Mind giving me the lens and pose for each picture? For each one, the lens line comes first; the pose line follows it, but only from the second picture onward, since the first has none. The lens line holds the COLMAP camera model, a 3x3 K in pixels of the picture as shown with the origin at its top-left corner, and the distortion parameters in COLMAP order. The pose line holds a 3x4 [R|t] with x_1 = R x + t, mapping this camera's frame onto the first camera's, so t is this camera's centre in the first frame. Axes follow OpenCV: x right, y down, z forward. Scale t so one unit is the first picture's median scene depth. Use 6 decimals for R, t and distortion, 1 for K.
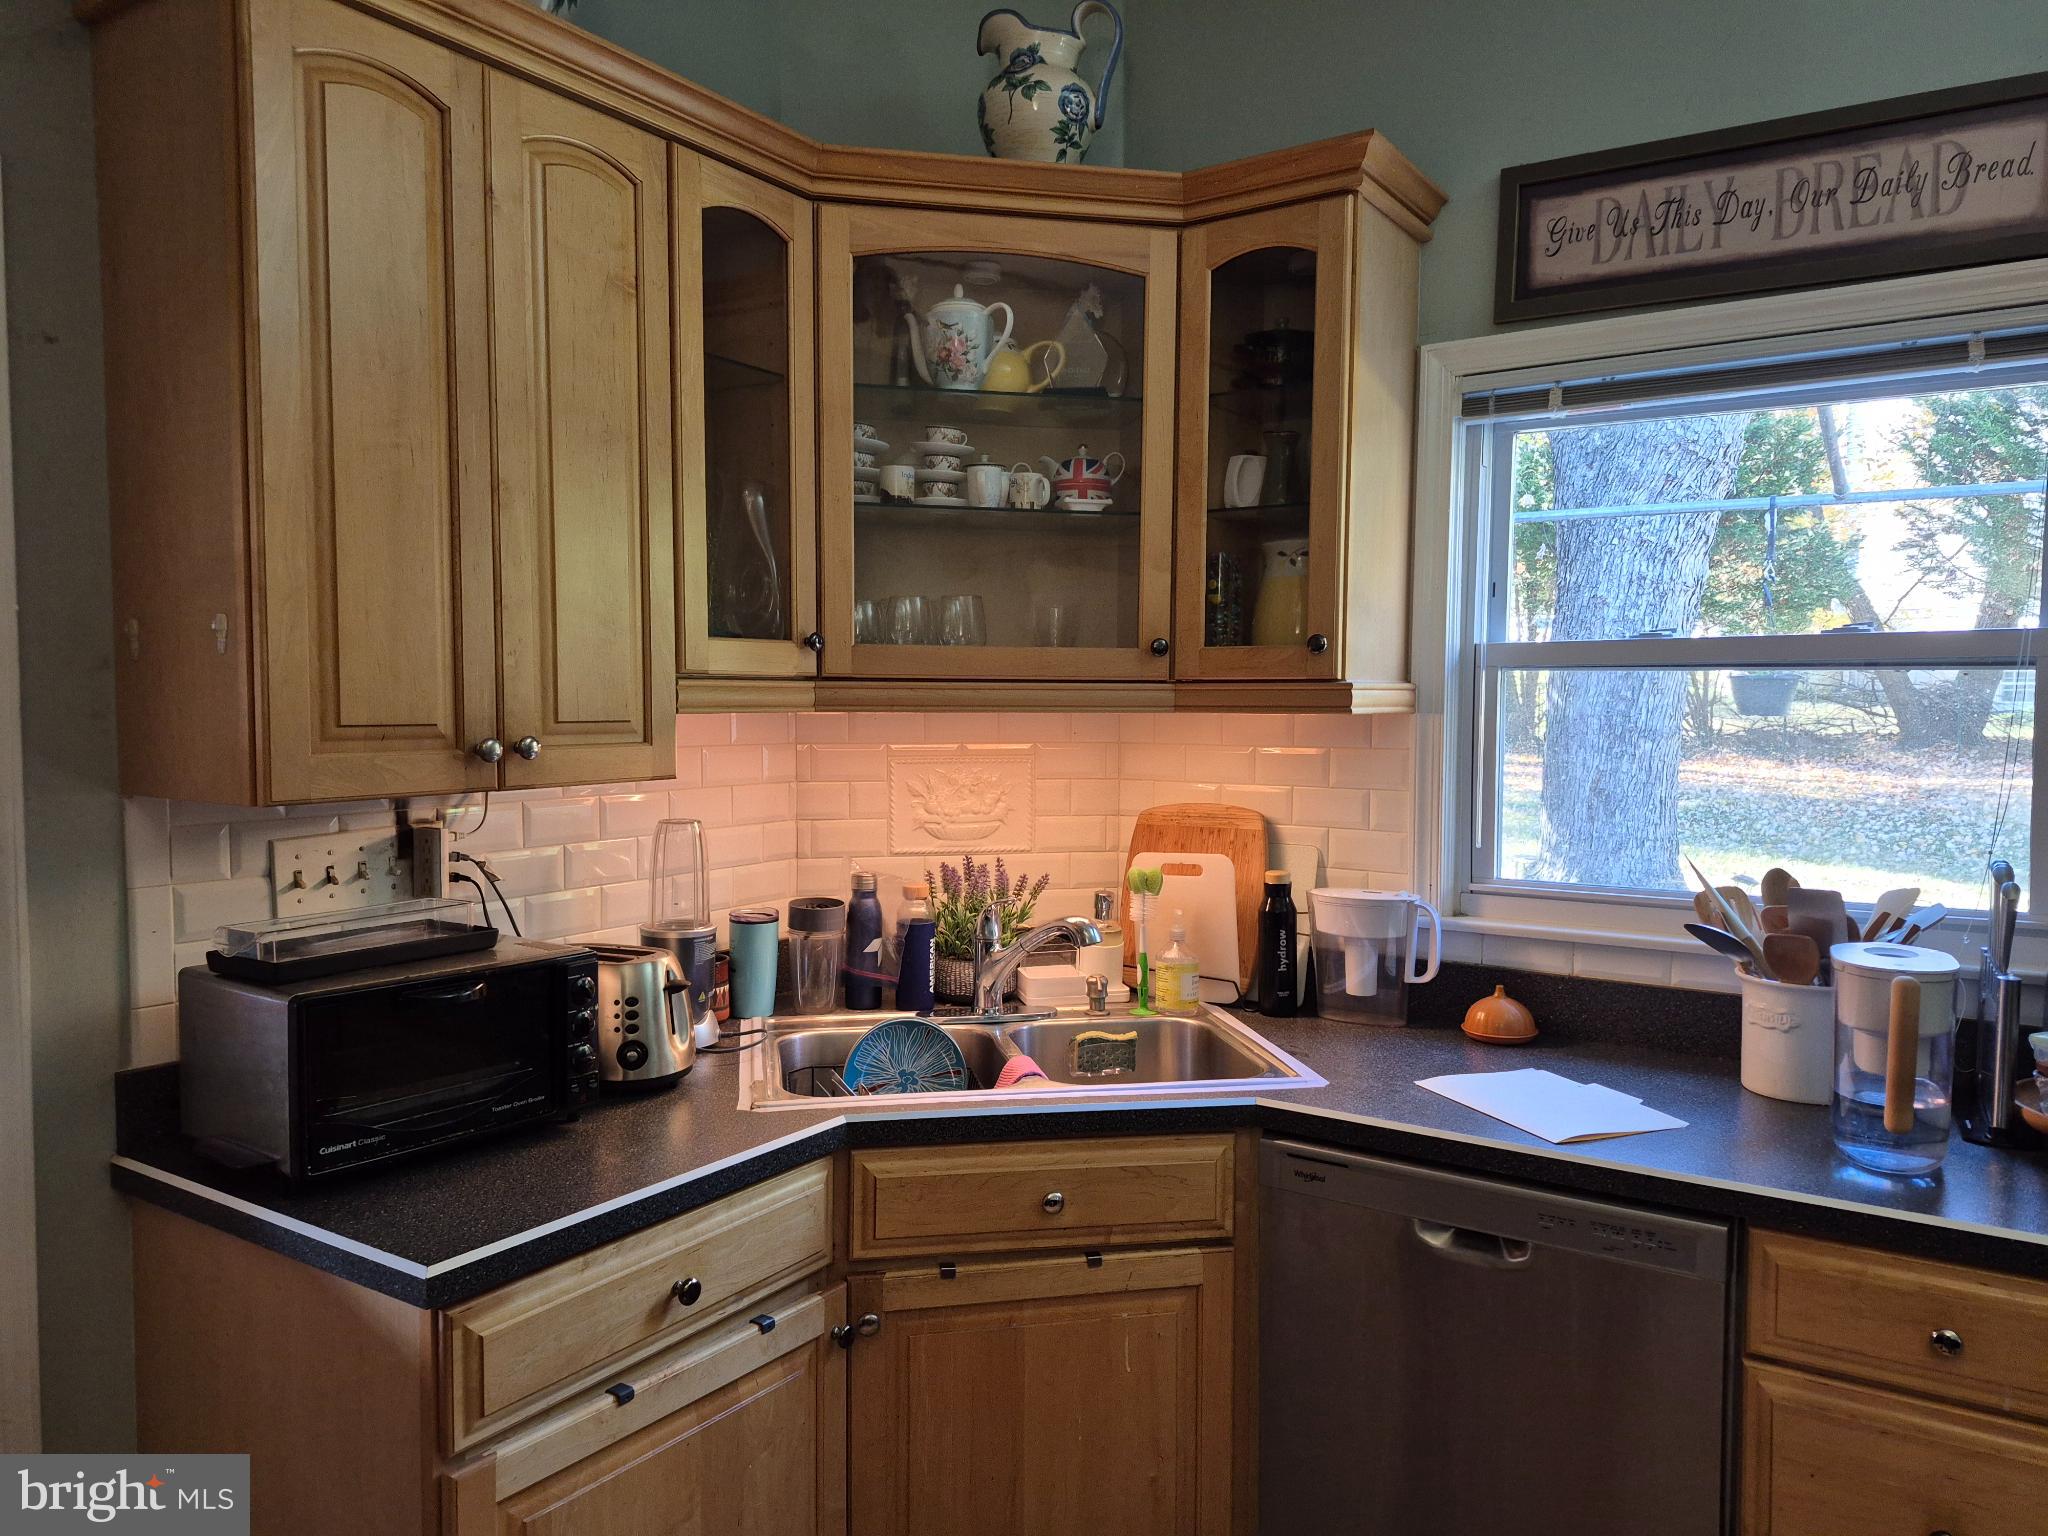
lens RADIAL K [[1428.7, 0, 1019.7], [0, 1428.7, 770.8], [0, 0, 1]] dist [0.114385, -0.152262]
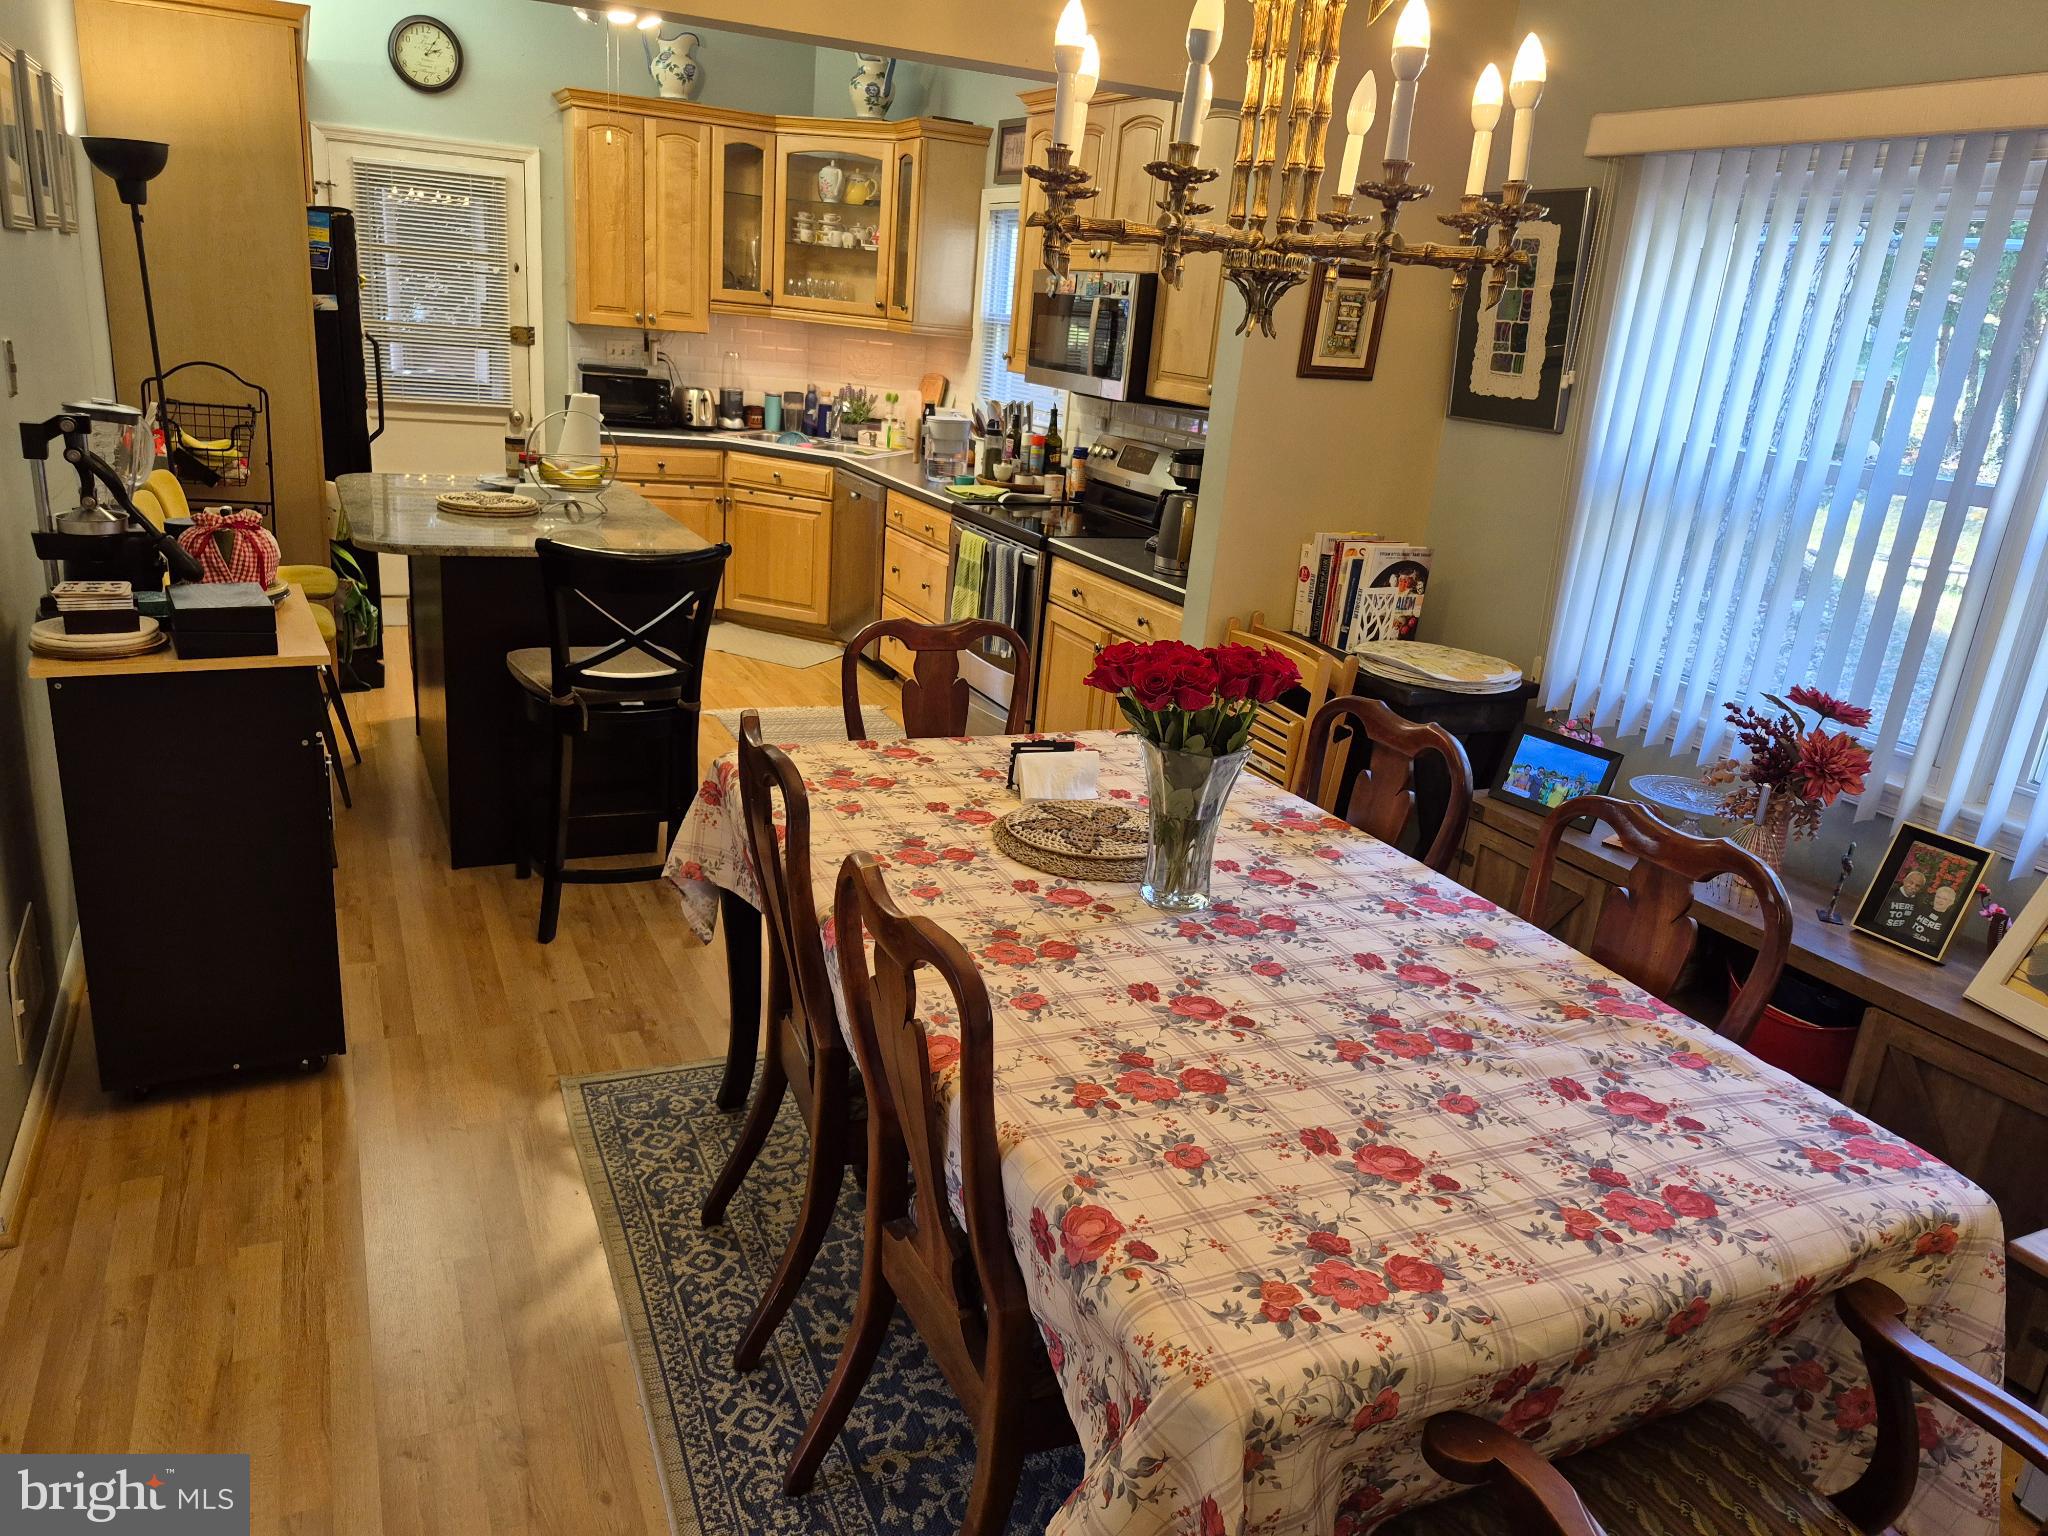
lens RADIAL K [[1428.7, 0, 1019.7], [0, 1428.7, 770.8], [0, 0, 1]] dist [0.114385, -0.152262]
pose [[0.853577, 0.227035, -0.468894, 1.894607], [-0.112187, 0.959034, 0.260132, 0.020273], [0.508744, -0.169439, 0.844080, -1.403488]]
